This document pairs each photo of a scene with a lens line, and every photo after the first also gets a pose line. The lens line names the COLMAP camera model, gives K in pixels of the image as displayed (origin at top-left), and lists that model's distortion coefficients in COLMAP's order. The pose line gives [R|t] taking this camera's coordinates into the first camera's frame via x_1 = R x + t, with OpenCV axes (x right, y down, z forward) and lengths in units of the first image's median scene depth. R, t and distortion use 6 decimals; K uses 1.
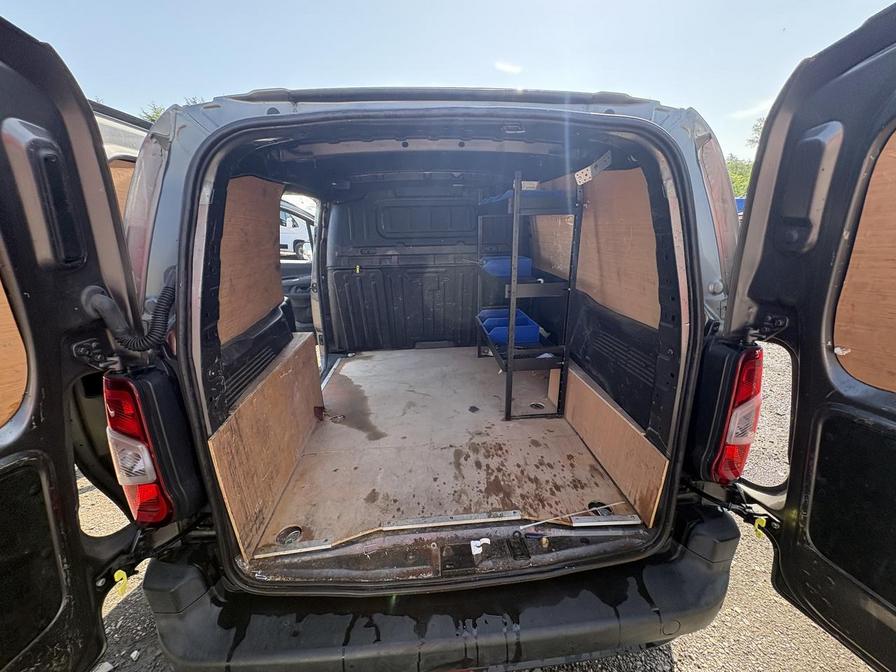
lens RADIAL K [[357.9, 0, 450.3], [0, 357.9, 335.1], [0, 0, 1]] dist [0.003630, 0.000242]
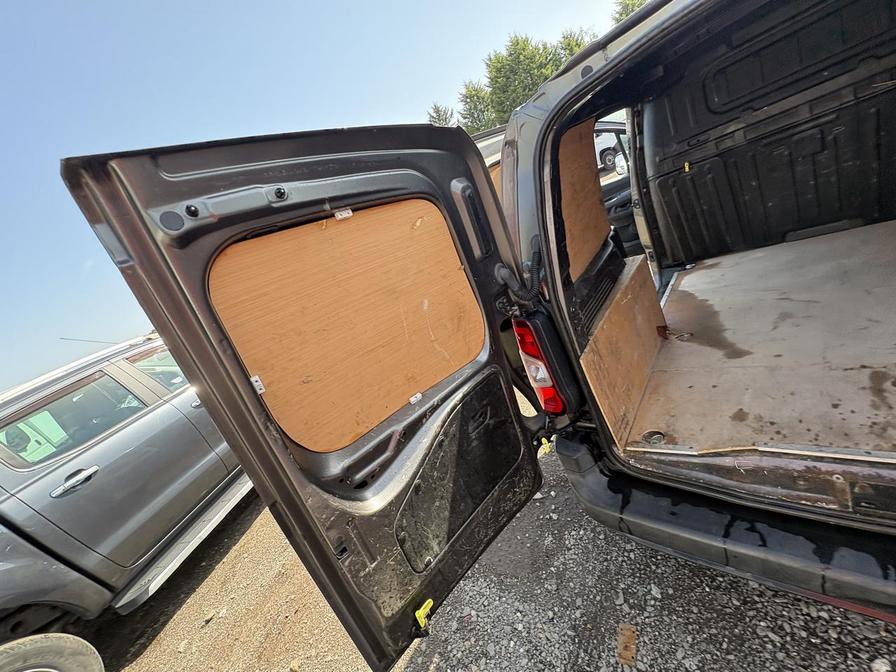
lens RADIAL K [[357.9, 0, 450.3], [0, 357.9, 335.1], [0, 0, 1]] dist [0.003630, 0.000242]
pose [[0.649306, -0.044843, -0.759204, 0.020841], [0.215768, 0.968104, 0.127354, -0.054424], [0.729278, -0.246504, 0.638271, -0.143960]]
